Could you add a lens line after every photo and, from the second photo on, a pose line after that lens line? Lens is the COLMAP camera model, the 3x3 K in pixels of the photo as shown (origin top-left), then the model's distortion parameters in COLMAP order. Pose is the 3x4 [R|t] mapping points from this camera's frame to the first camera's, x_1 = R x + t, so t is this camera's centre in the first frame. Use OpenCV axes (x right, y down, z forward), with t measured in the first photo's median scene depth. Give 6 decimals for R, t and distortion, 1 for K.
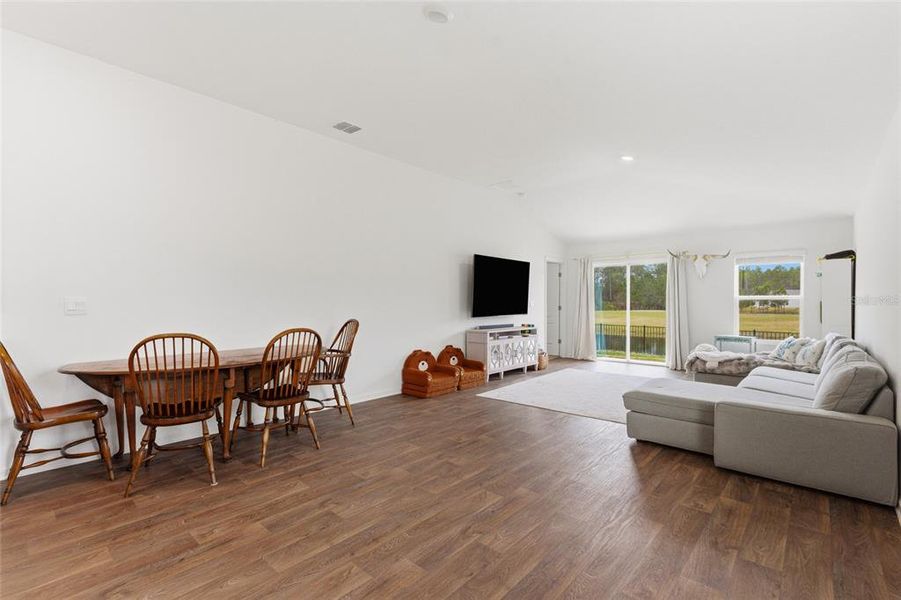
lens RADIAL K [[410.0, 0, 450.9], [0, 410.0, 304.5], [0, 0, 1]] dist [-0.002635, 0.002190]
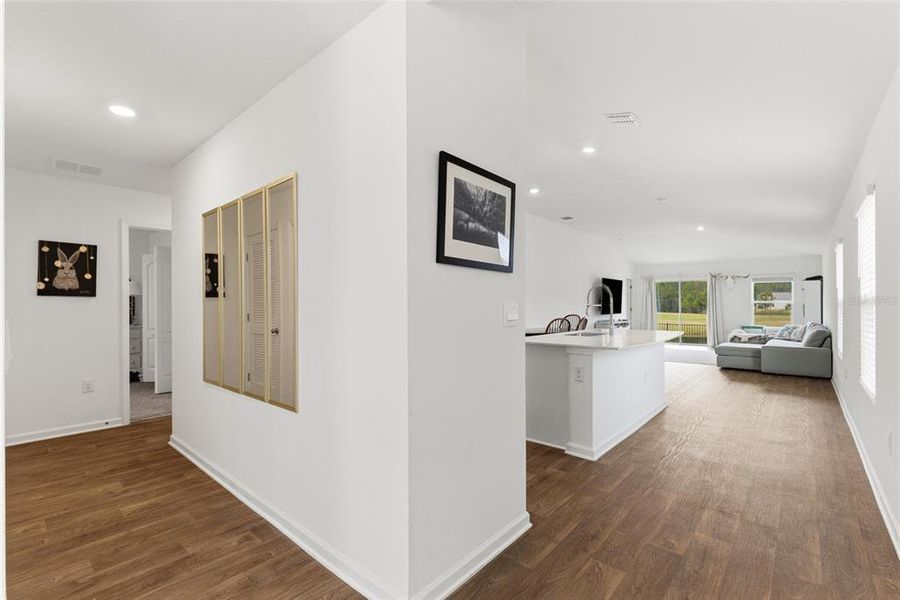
lens RADIAL K [[409.6, 0, 449.9], [0, 409.6, 300.2], [0, 0, 1]] dist [-0.002635, 0.002190]
pose [[0.999768, -0.006449, 0.020545, -0.741413], [0.006874, 0.999763, -0.020675, 0.002384], [-0.020407, 0.020811, 0.999575, -0.826863]]
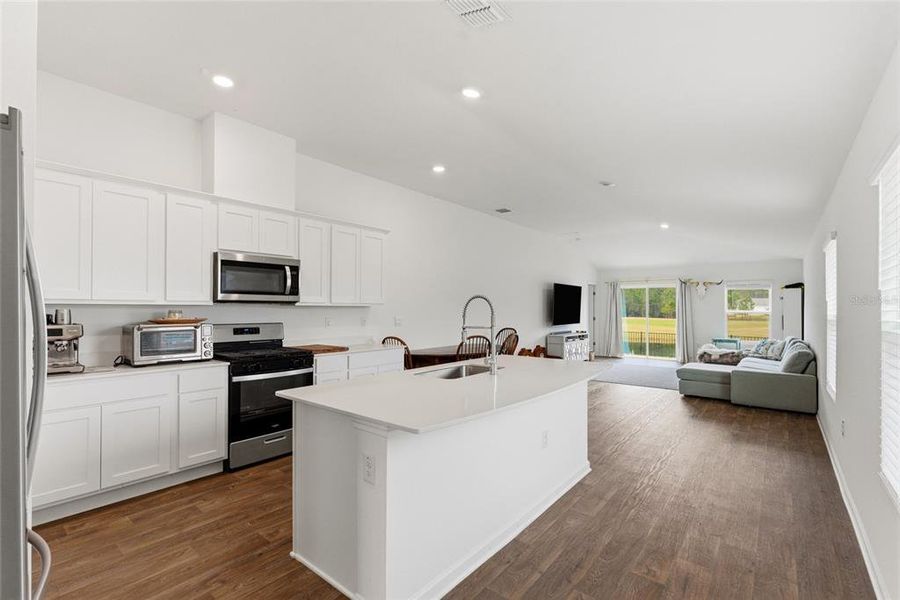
lens RADIAL K [[409.6, 0, 450.8], [0, 409.6, 303.6], [0, 0, 1]] dist [-0.002635, 0.002190]
pose [[0.998604, 0.000386, 0.052823, -0.469768], [0.000659, 0.999805, -0.019758, -0.025707], [-0.052820, 0.019765, 0.998408, -0.522887]]
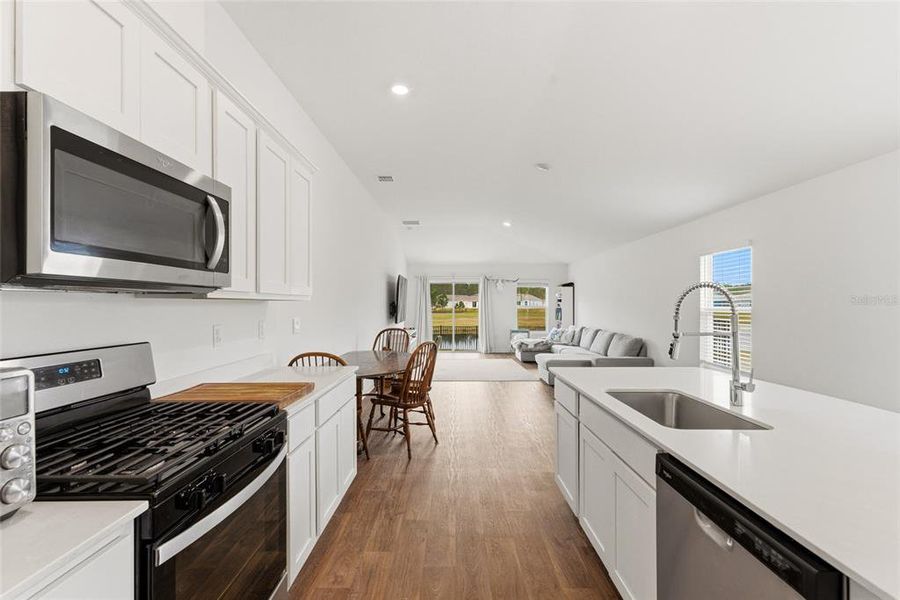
lens RADIAL K [[409.6, 0, 447.6], [0, 409.6, 303.1], [0, 0, 1]] dist [-0.002635, 0.002190]
pose [[0.751974, -0.002766, 0.659187, -0.812987], [0.008856, 0.999943, -0.005906, -0.030226], [-0.659133, 0.010279, 0.751956, -0.068012]]
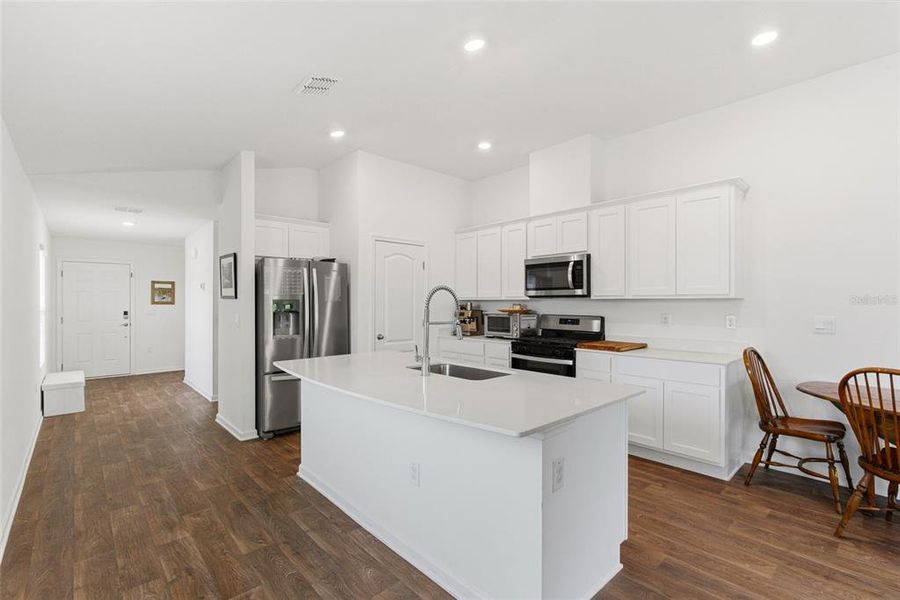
lens RADIAL K [[409.6, 0, 452.0], [0, 409.6, 308.0], [0, 0, 1]] dist [-0.002635, 0.002190]
pose [[-0.095865, 0.012475, -0.995316, 0.113978], [-0.008026, 0.999879, 0.013305, -0.028834], [0.995362, 0.009264, -0.095754, 0.120566]]
